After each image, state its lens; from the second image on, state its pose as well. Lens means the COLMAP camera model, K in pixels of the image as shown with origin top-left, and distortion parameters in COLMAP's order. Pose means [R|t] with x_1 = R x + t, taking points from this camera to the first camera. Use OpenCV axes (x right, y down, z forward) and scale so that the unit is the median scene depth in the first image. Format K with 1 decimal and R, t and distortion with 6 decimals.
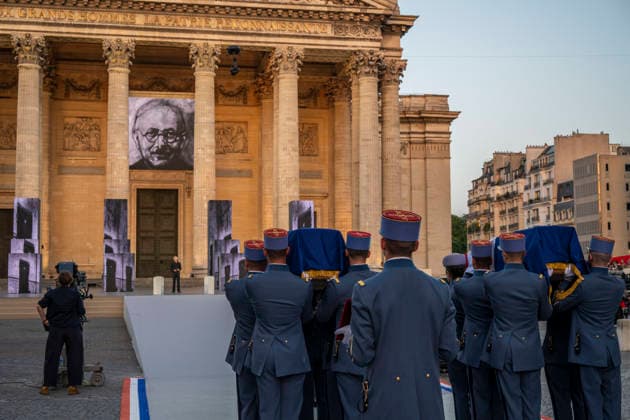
lens RADIAL K [[910.0, 0, 317.2], [0, 910.0, 209.8], [0, 0, 1]] dist [0.008356, 0.007895]
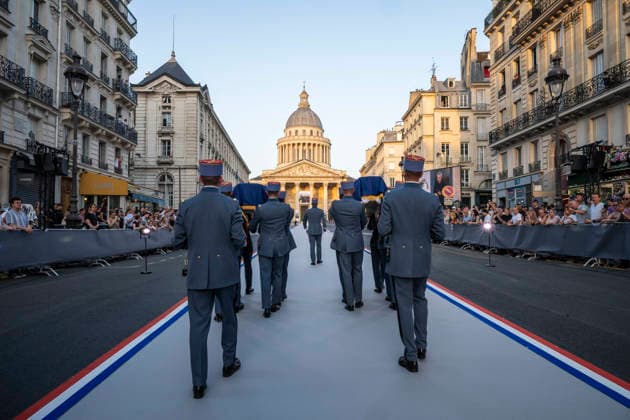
lens RADIAL K [[424.2, 0, 313.9], [0, 424.2, 210.2], [0, 0, 1]] dist [0.000325, 0.001055]
pose [[0.984527, 0.000643, -0.175232, 0.352116], [0.006908, 0.999074, 0.042477, -0.110455], [0.175097, -0.043031, 0.983610, -1.607891]]
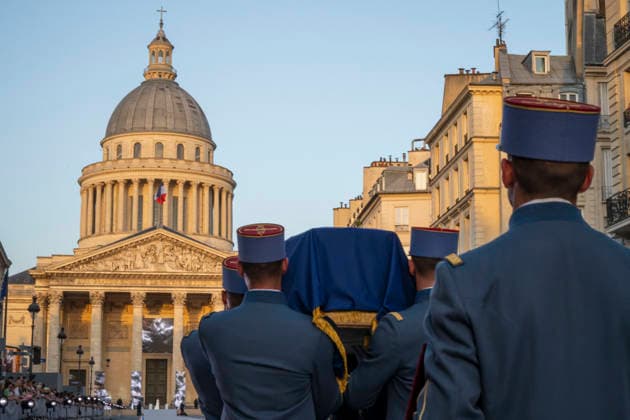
lens RADIAL K [[1265.6, 0, 313.4], [0, 1265.6, 210.0], [0, 0, 1]] dist [-0.002228, 0.166632]
pose [[0.997637, -0.004016, -0.068582, 0.357518], [-0.001855, 0.996351, -0.085334, -0.115713], [0.068674, 0.085260, 0.993989, -1.748817]]
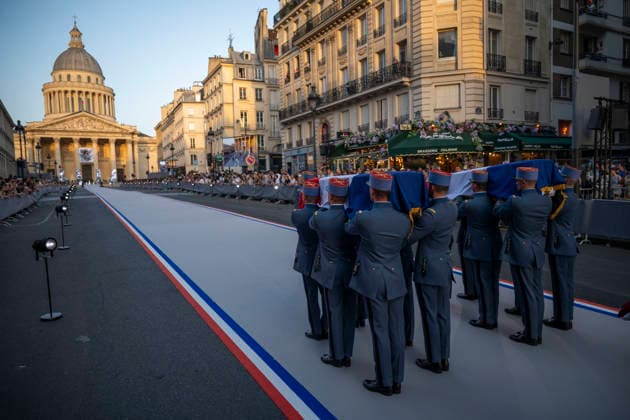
lens RADIAL K [[438.6, 0, 327.3], [0, 438.6, 212.4], [0, 0, 1]] dist [0.001820, -0.000306]
pose [[0.950011, -0.039312, 0.309732, 0.328349], [-0.006112, 0.989509, 0.144340, -0.123315], [-0.312157, -0.139017, 0.939804, -1.731450]]
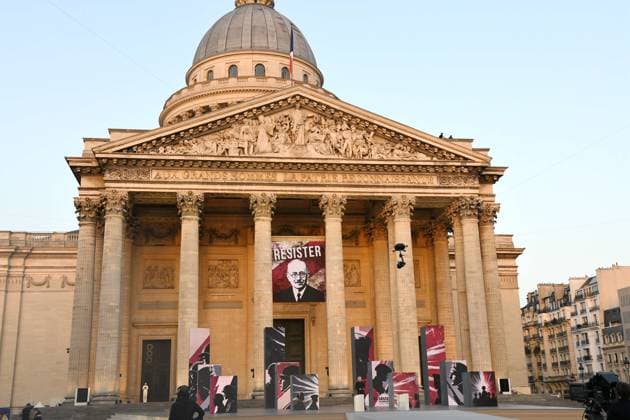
lens RADIAL K [[754.8, 0, 315.6], [0, 754.8, 201.6], [0, 0, 1]] dist [0.114275, 0.026122]
pose [[0.998154, -0.031035, -0.052210, -0.088023], [0.021268, 0.983768, -0.178182, 0.002853], [0.056892, 0.176742, 0.982612, 0.019678]]
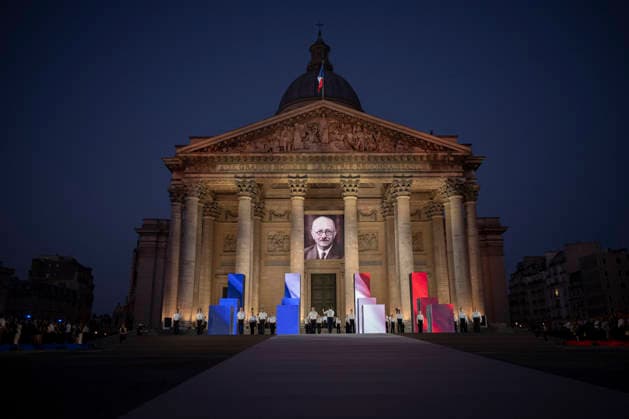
lens RADIAL K [[466.7, 0, 318.7], [0, 466.7, 217.4], [0, 0, 1]] dist [-0.000381, -0.000981]
pose [[0.979940, -0.047841, -0.193468, -0.019243], [0.014060, 0.984937, -0.172343, 0.022971], [0.198798, 0.166166, 0.965851, 0.188817]]
